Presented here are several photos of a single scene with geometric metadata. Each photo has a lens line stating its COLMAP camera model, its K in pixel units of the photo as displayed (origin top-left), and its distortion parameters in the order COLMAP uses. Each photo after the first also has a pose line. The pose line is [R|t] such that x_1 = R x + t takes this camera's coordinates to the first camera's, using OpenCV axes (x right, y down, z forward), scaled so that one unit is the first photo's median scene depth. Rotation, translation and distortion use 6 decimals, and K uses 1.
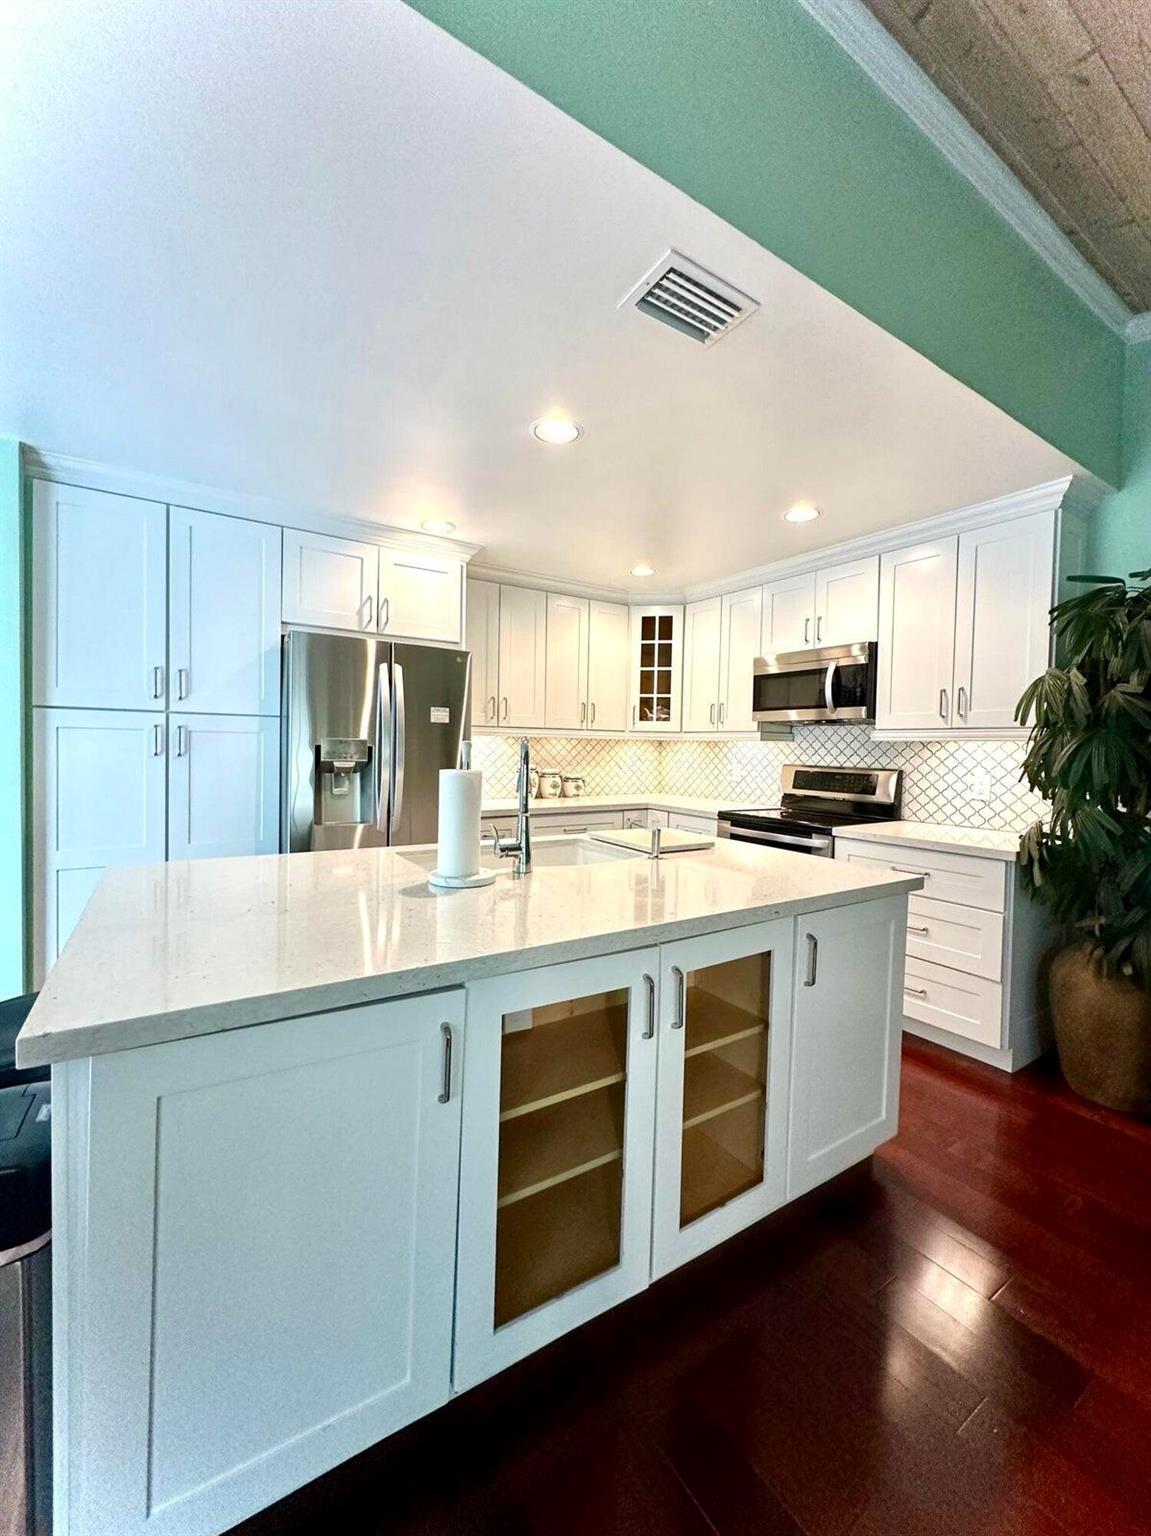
lens RADIAL K [[635.0, 0, 579.6], [0, 635.0, 757.8], [0, 0, 1]] dist [-0.000601, -0.002890]
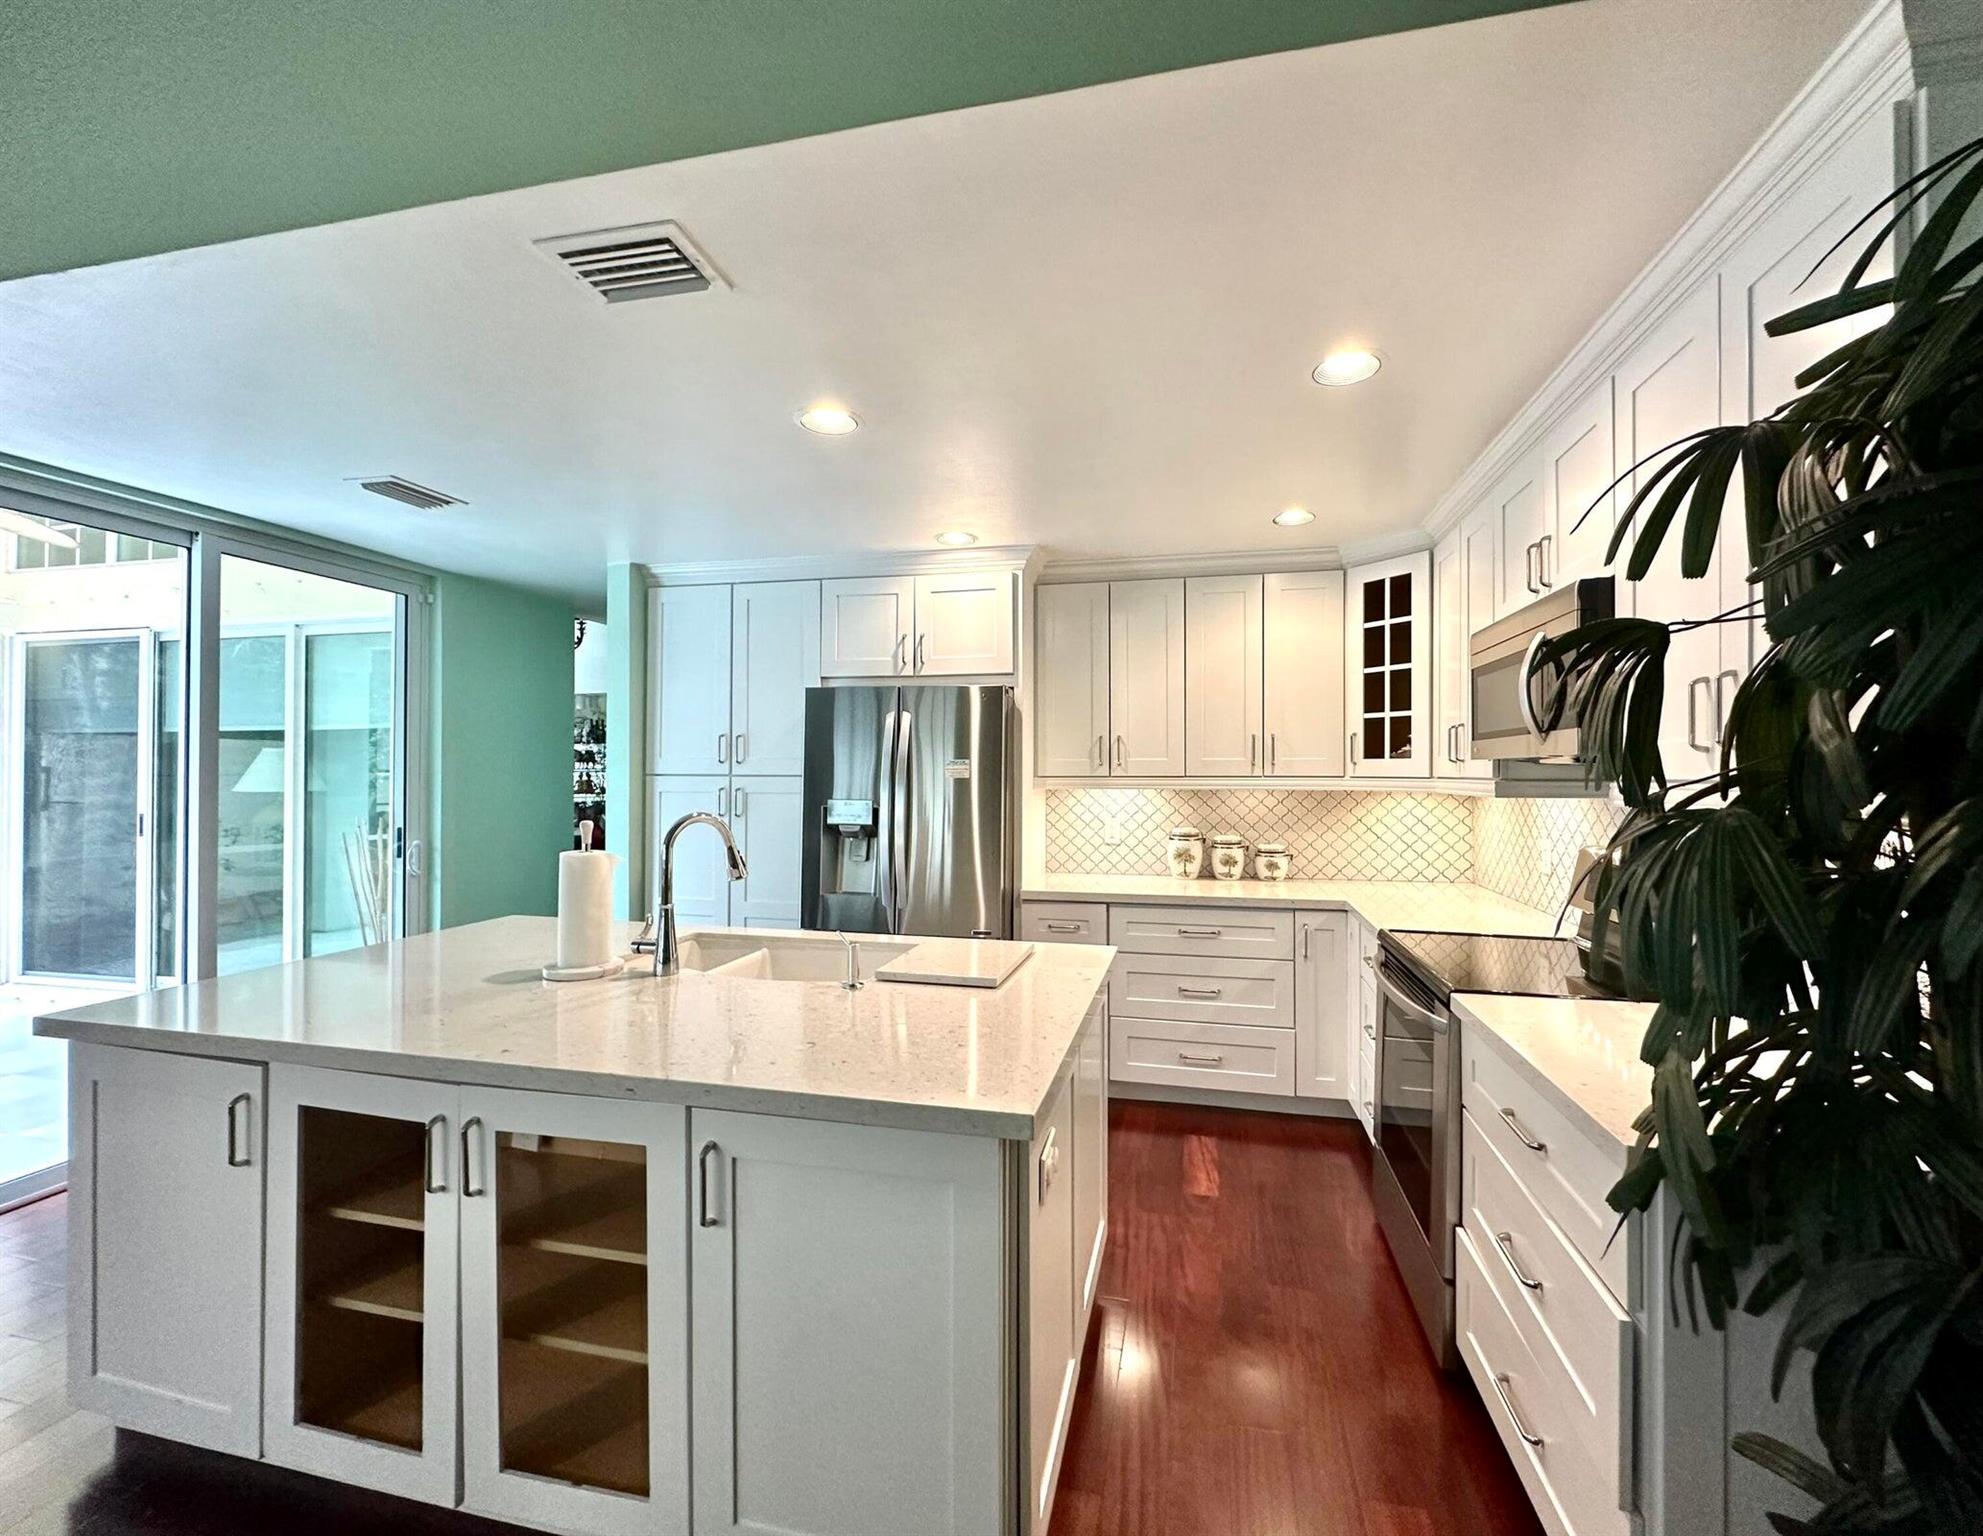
lens RADIAL K [[824.9, 0, 1010.9], [0, 824.9, 766.5], [0, 0, 1]] dist [-0.008279, 0.001272]
pose [[0.691294, -0.024960, -0.722142, 0.556138], [-0.001640, 0.999346, -0.036111, -0.030681], [0.722572, 0.026148, 0.690802, 0.309454]]
